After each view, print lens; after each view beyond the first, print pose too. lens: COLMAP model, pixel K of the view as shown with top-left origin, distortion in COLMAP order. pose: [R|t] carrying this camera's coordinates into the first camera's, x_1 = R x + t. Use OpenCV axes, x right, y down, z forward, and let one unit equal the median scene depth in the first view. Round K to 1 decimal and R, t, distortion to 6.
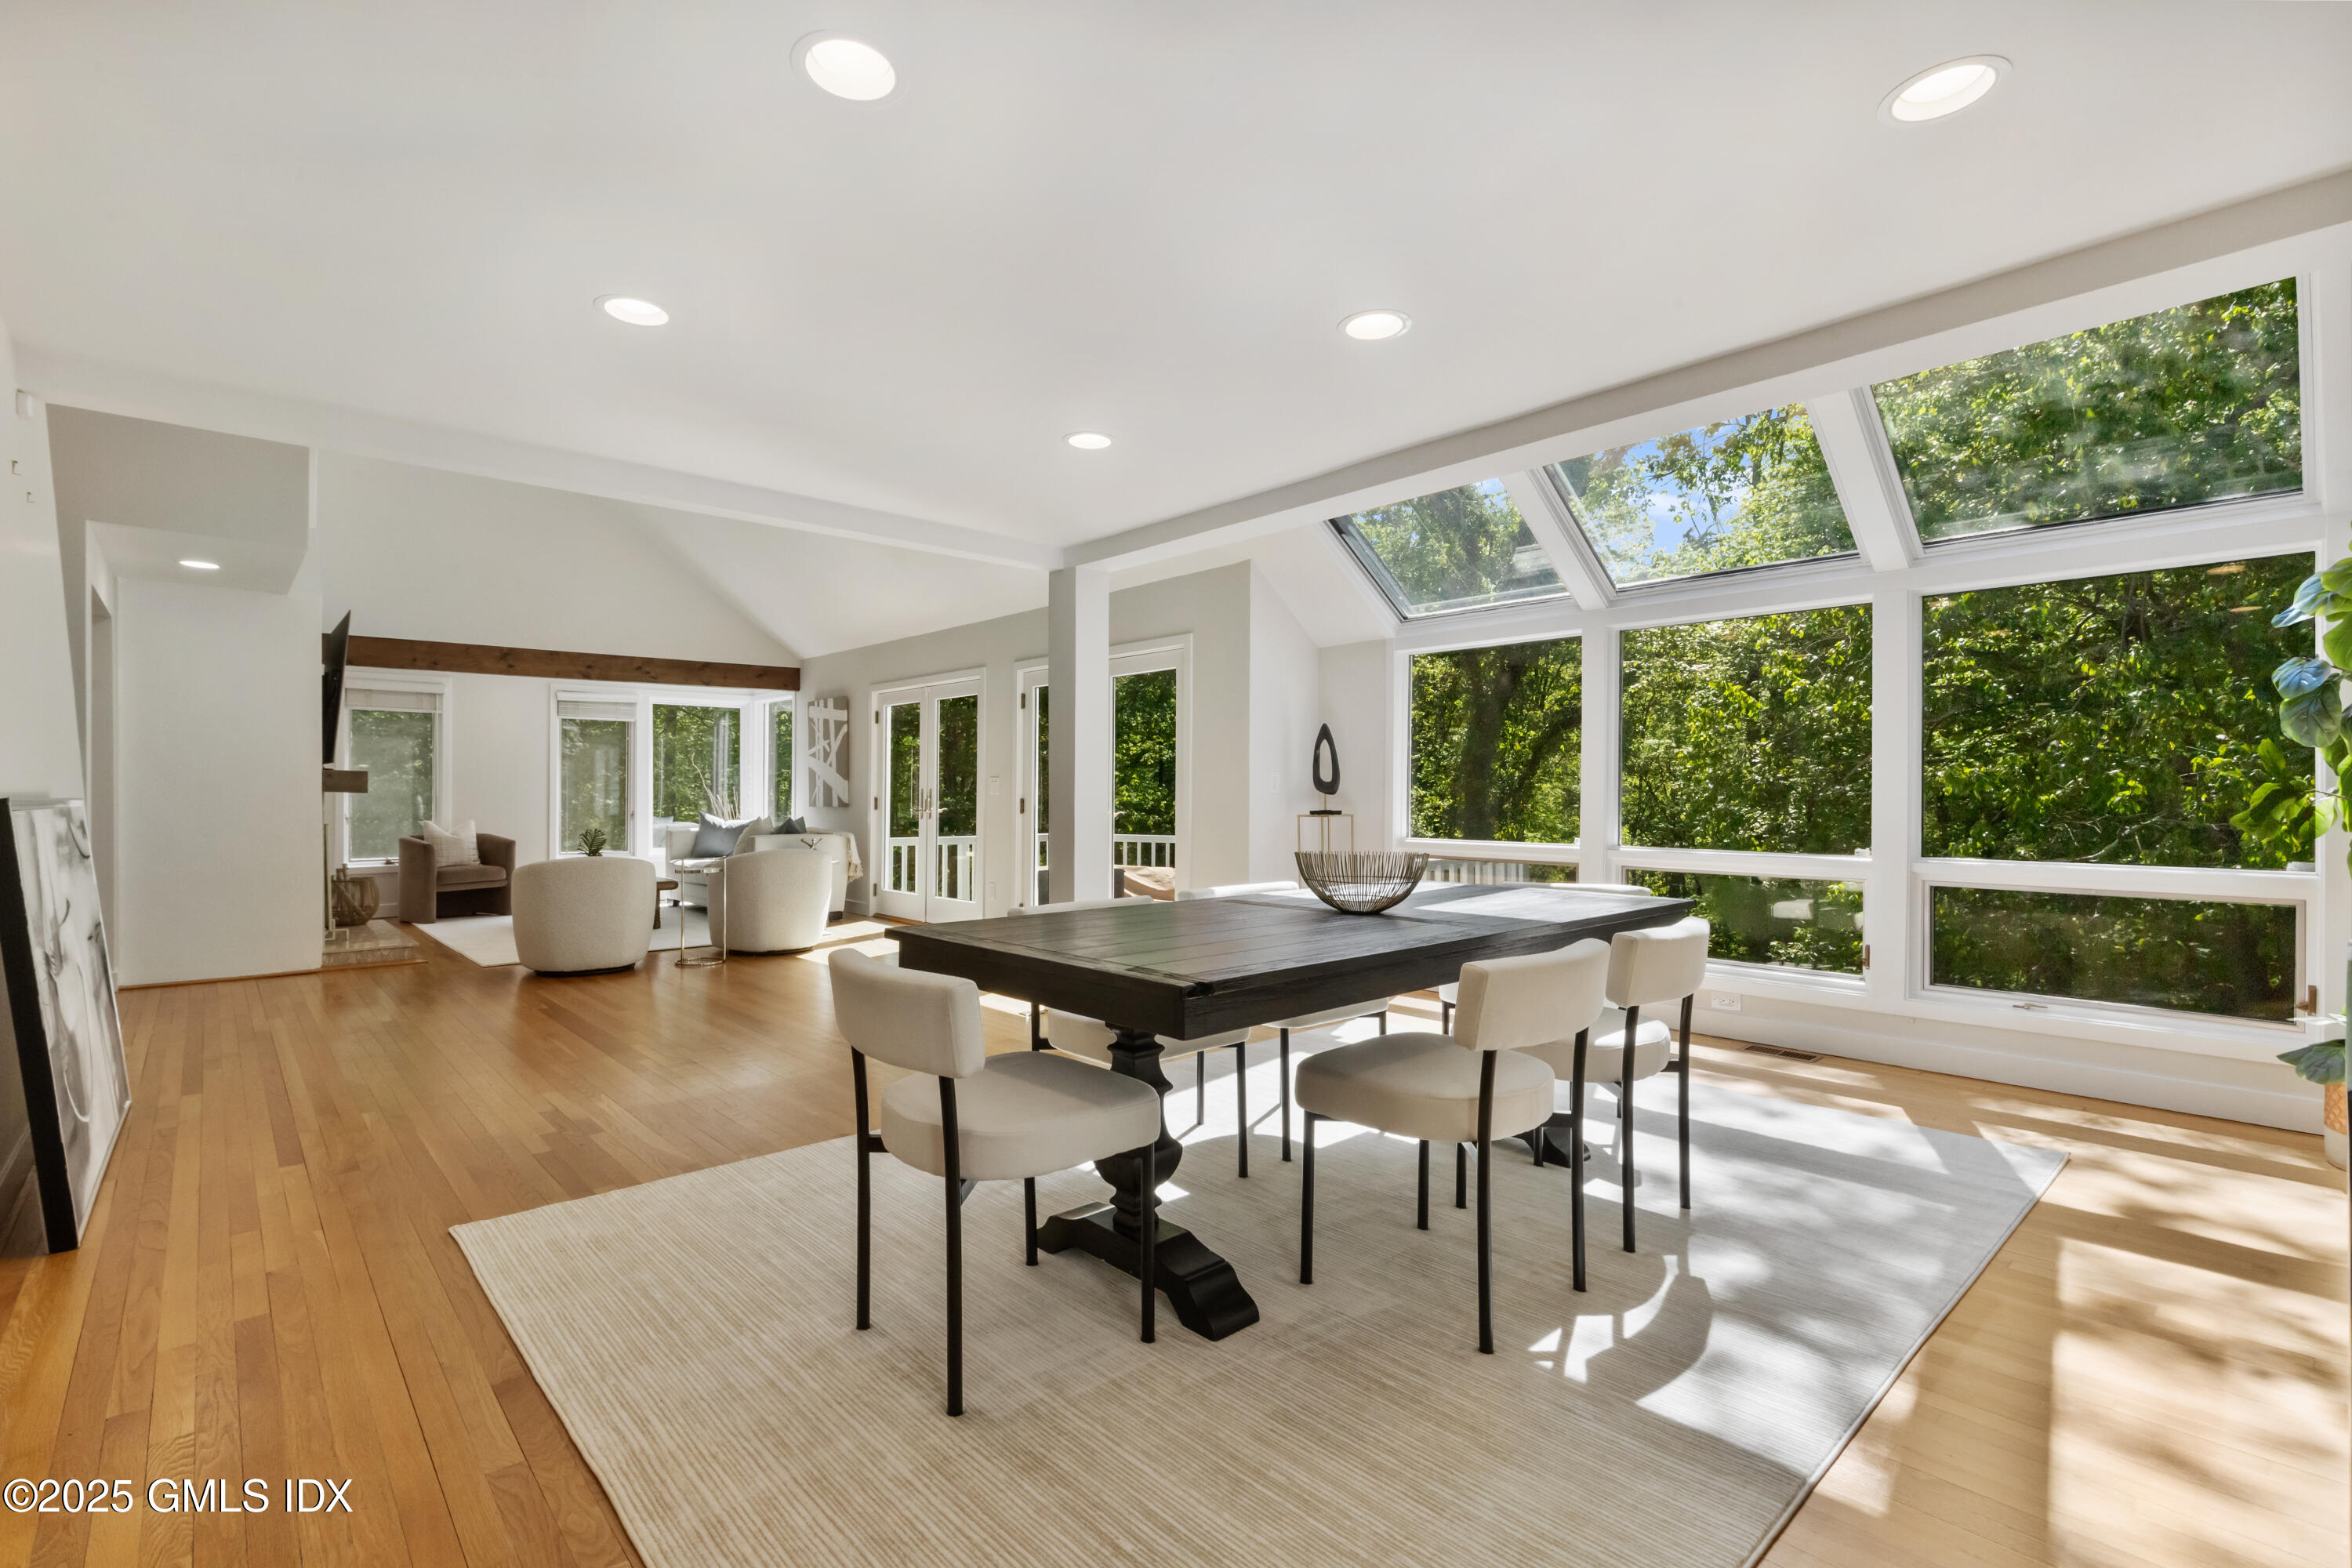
lens RADIAL K [[1071.4, 0, 1169.6], [0, 1071.4, 791.8], [0, 0, 1]] dist [0.003387, 0.000374]
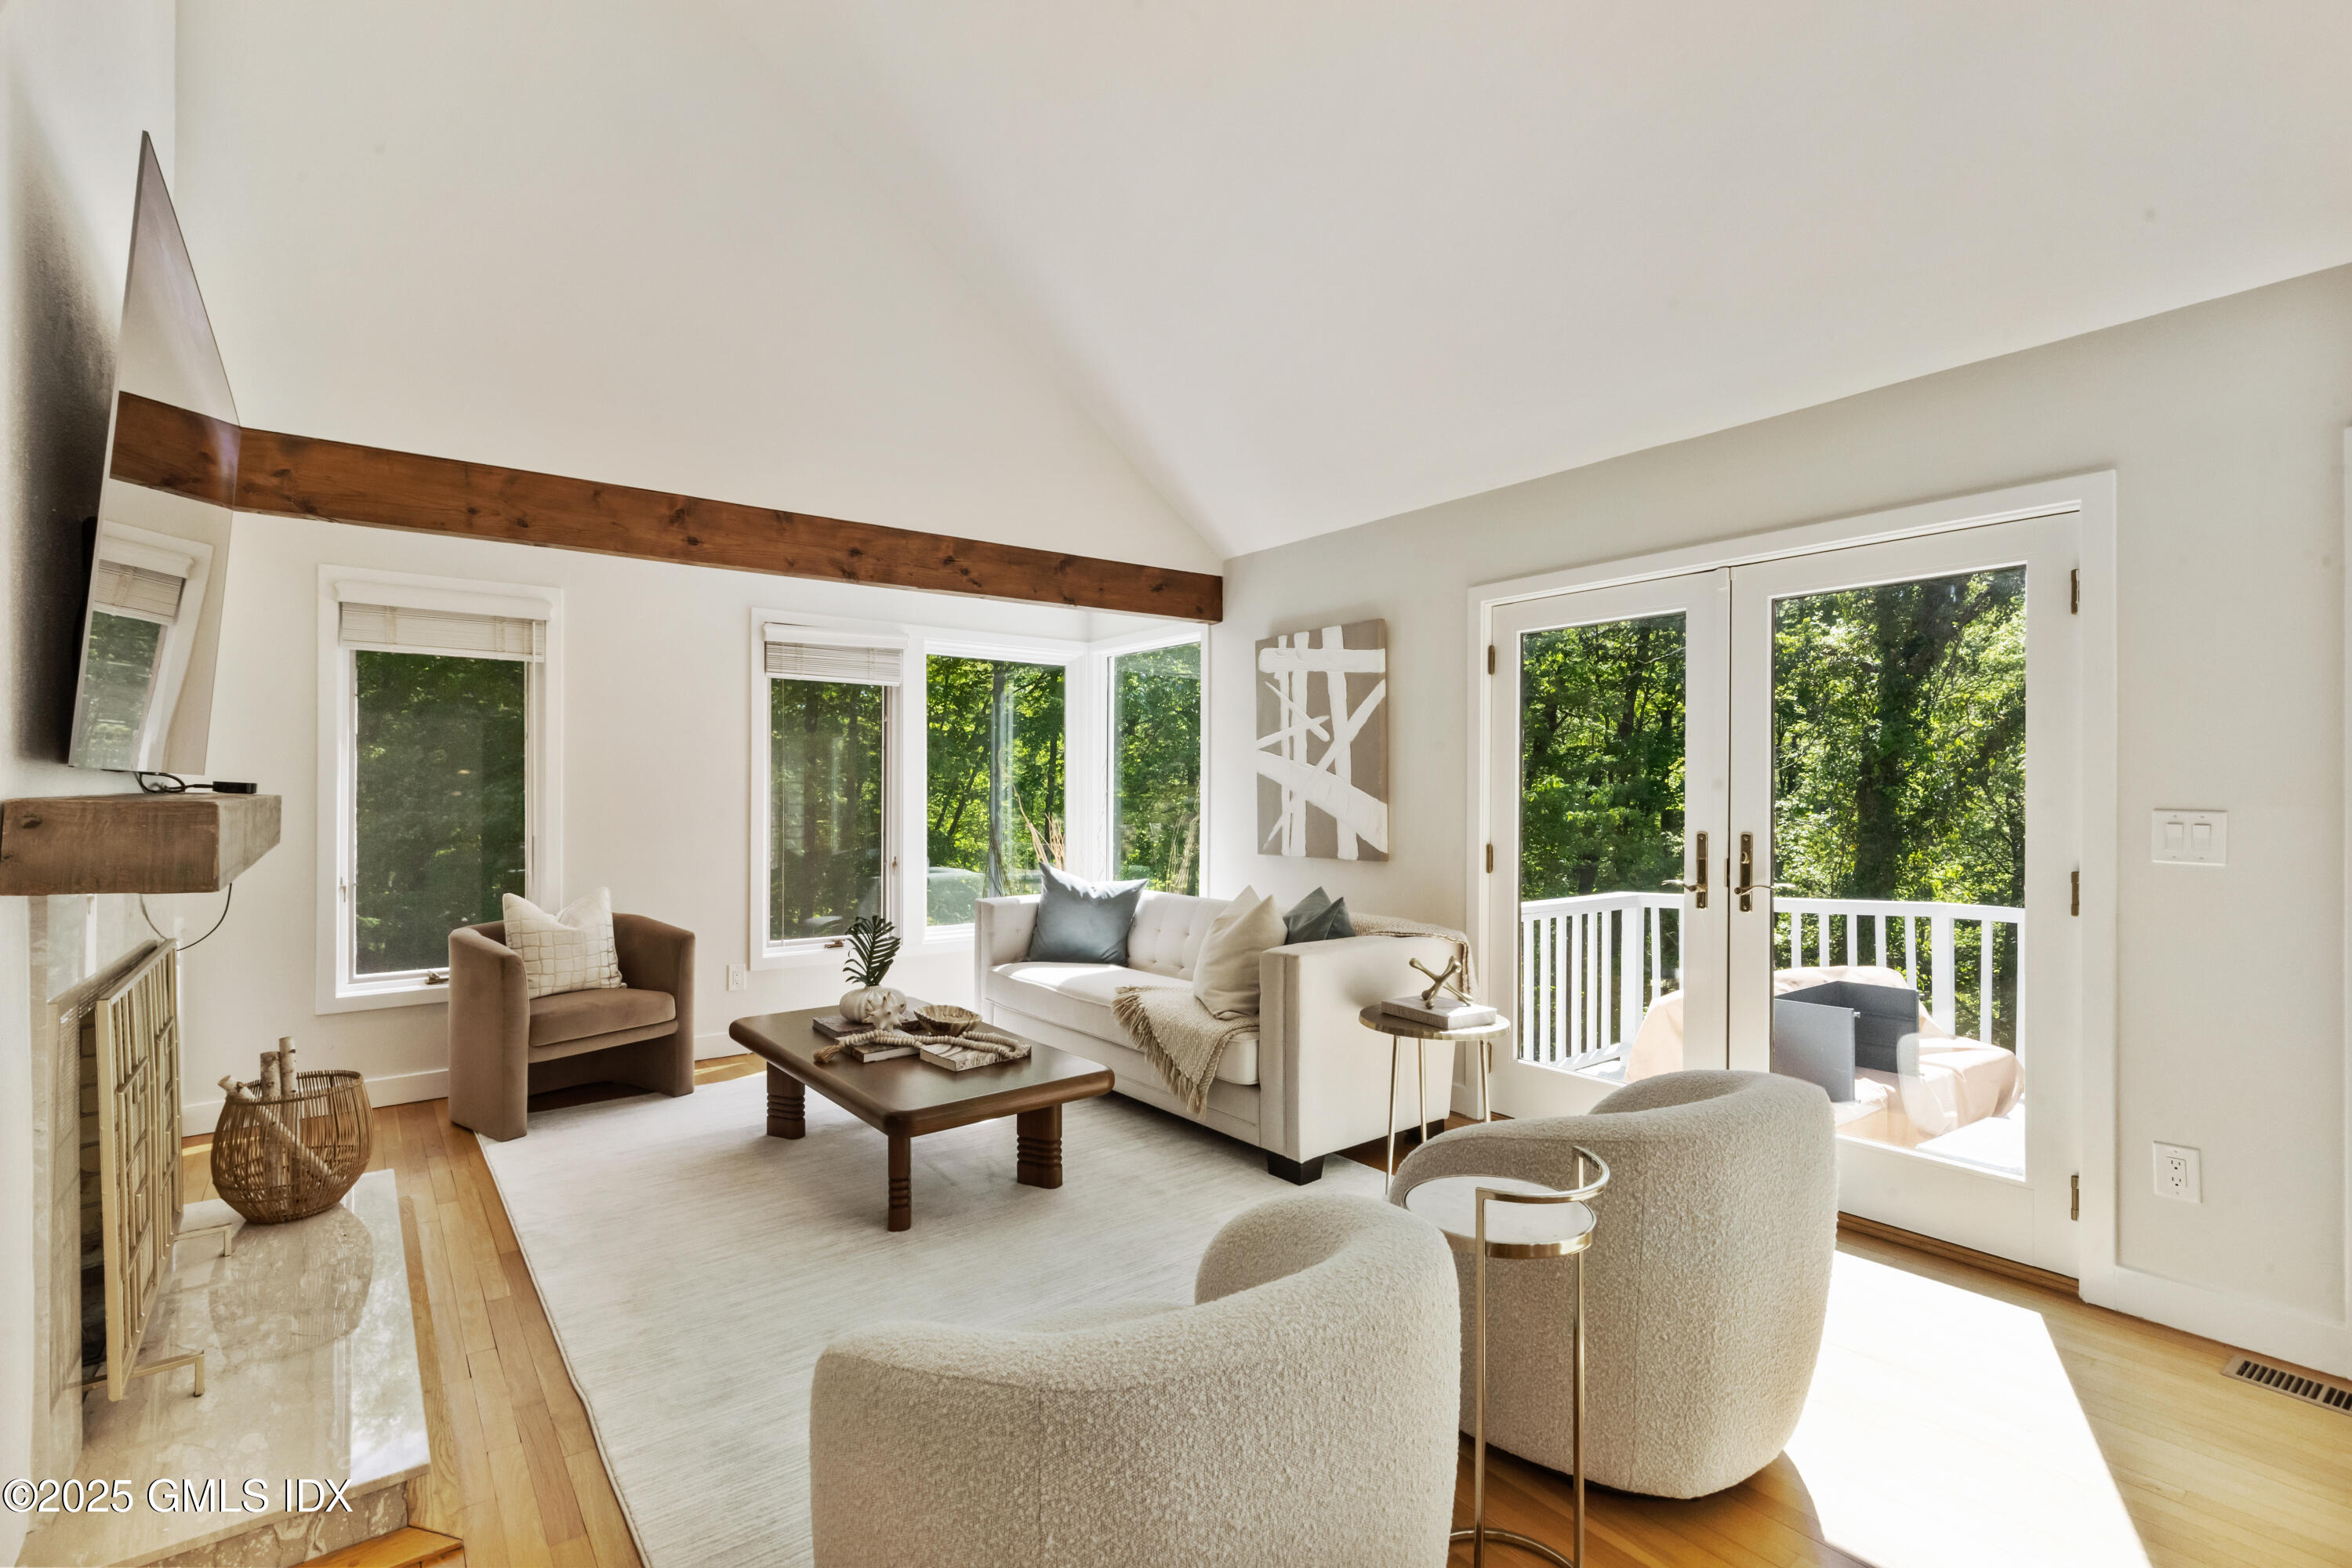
lens RADIAL K [[1071.4, 0, 1172.5], [0, 1071.4, 790.6], [0, 0, 1]] dist [0.003387, 0.000374]
pose [[0.996988, 0.001202, -0.077551, -0.389830], [-0.001423, 0.999995, -0.002789, -0.016113], [0.077547, 0.002890, 0.996984, 0.587877]]
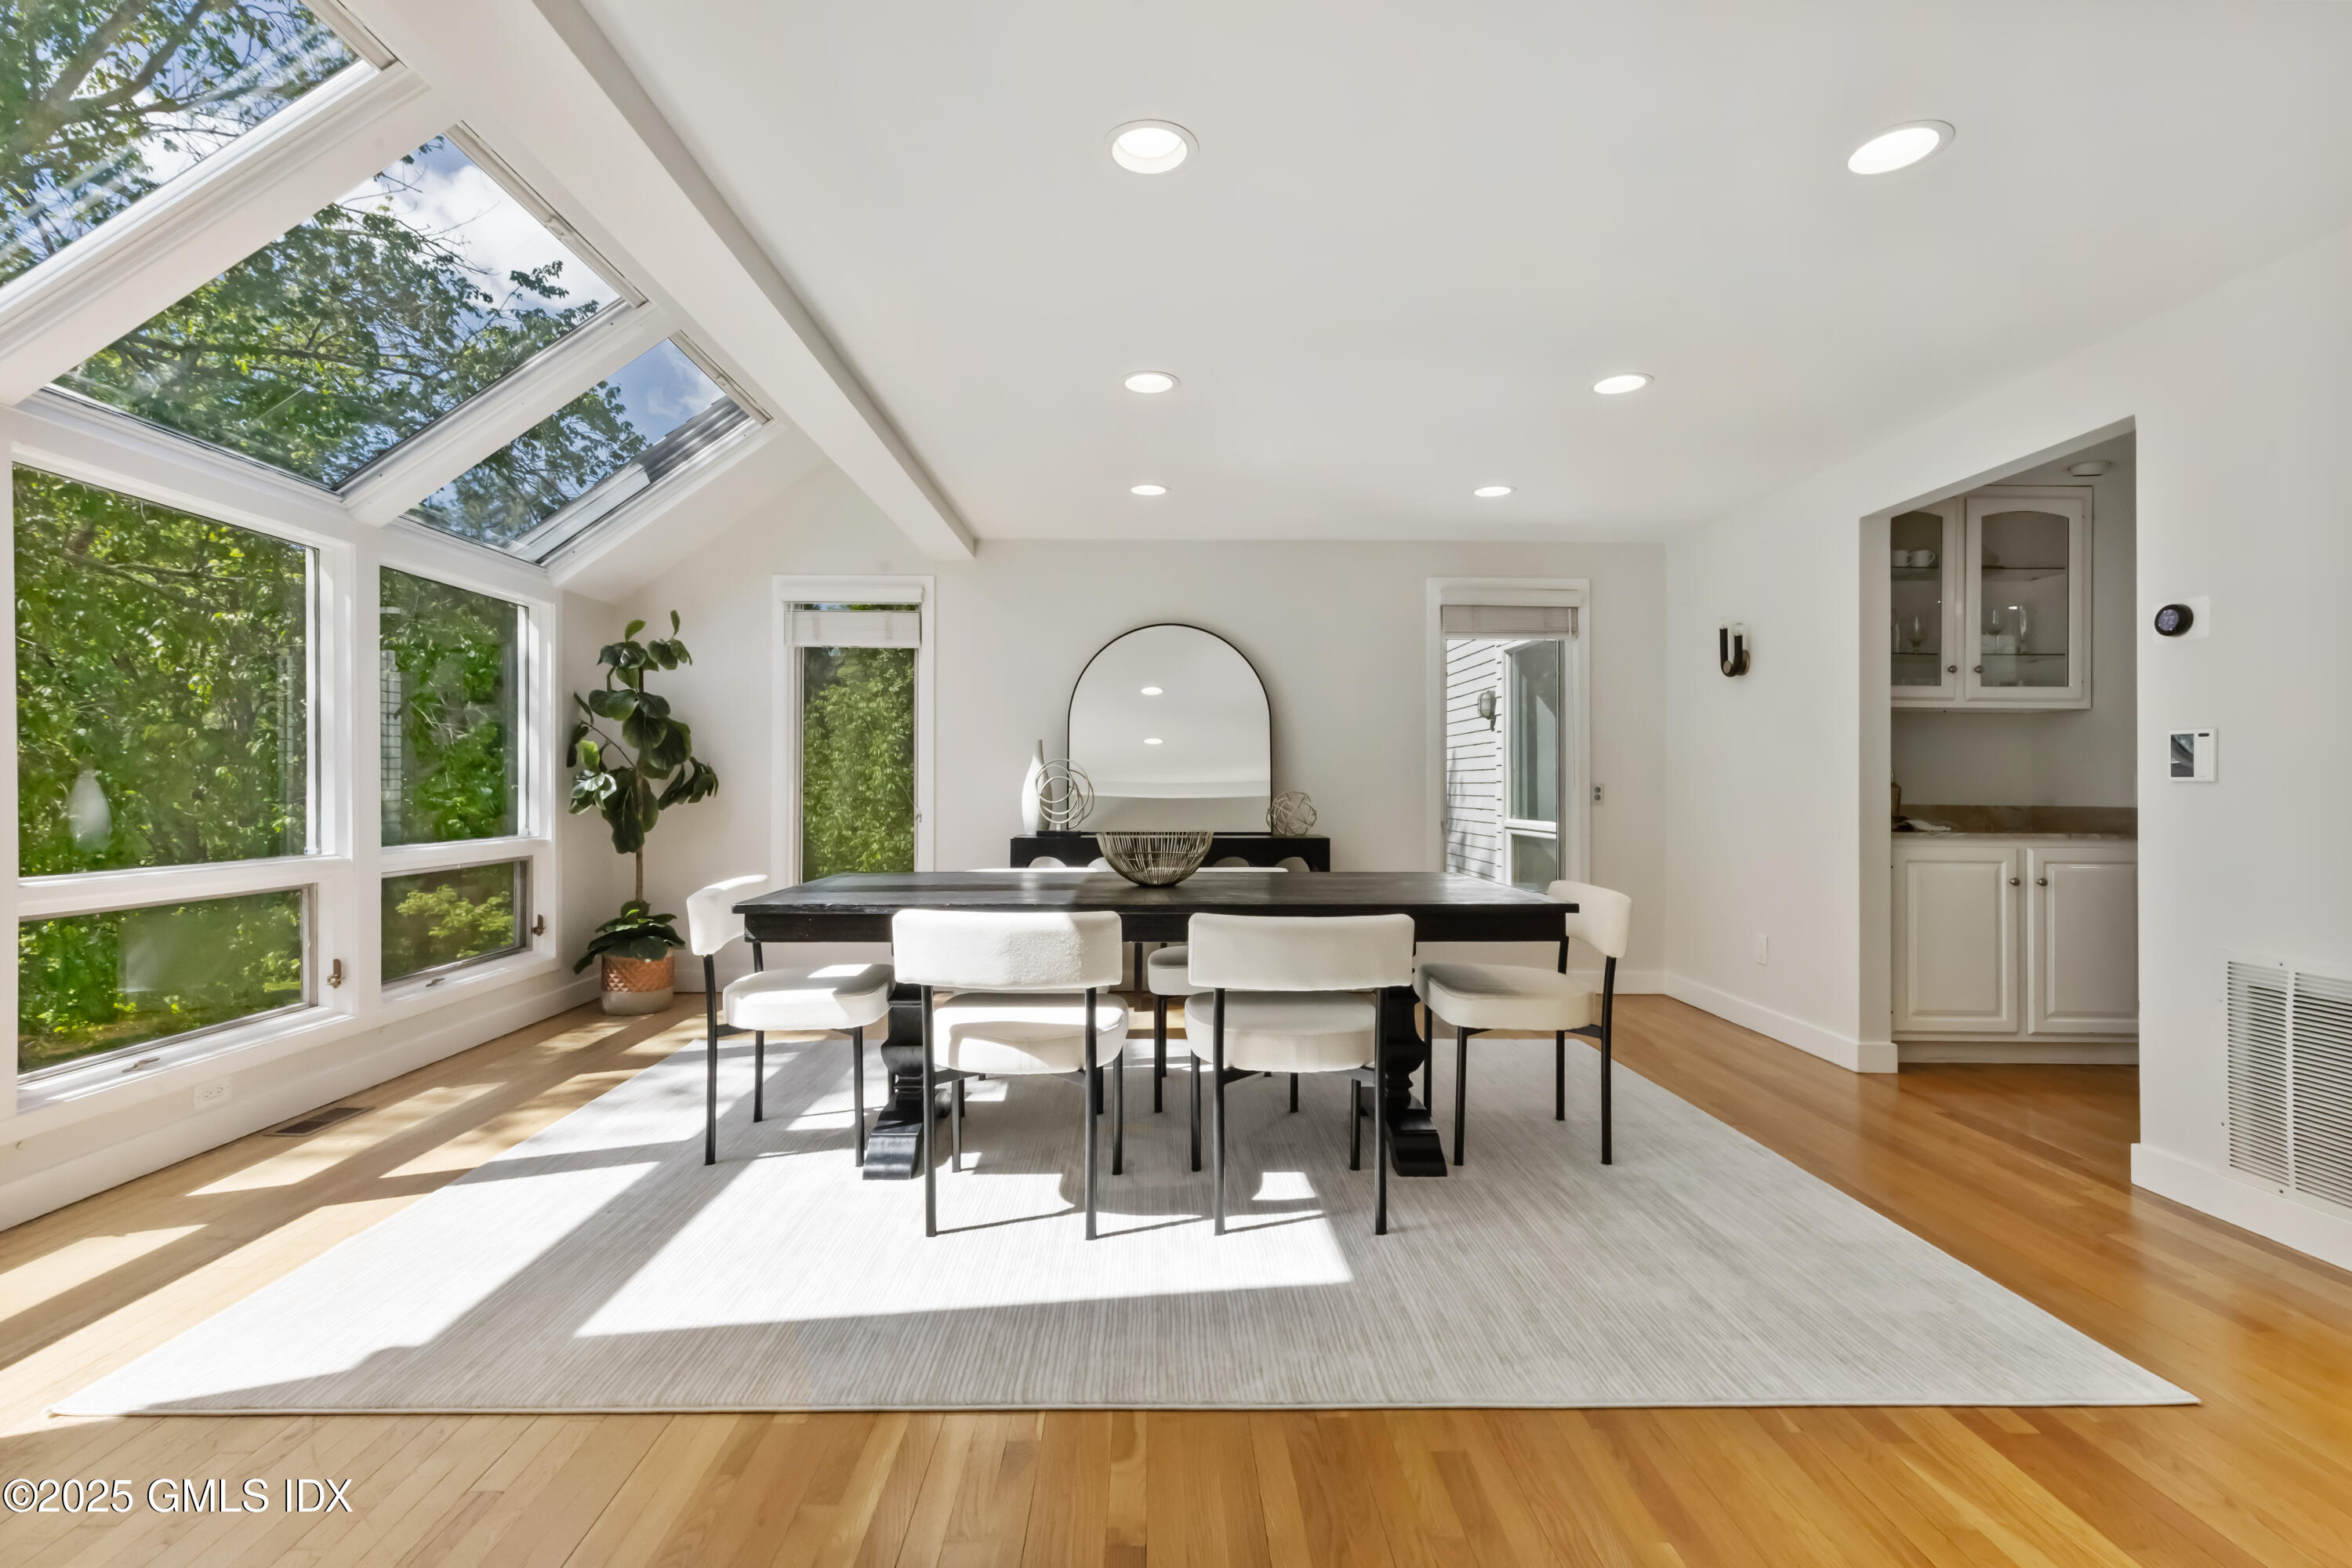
lens RADIAL K [[1071.4, 0, 1181.3], [0, 1071.4, 779.0], [0, 0, 1]] dist [0.003387, 0.000374]
pose [[-0.760665, 0.002183, 0.649141, -0.195667], [-0.002457, 0.999977, -0.006242, 0.002984], [-0.649140, -0.006343, -0.760643, 0.589920]]
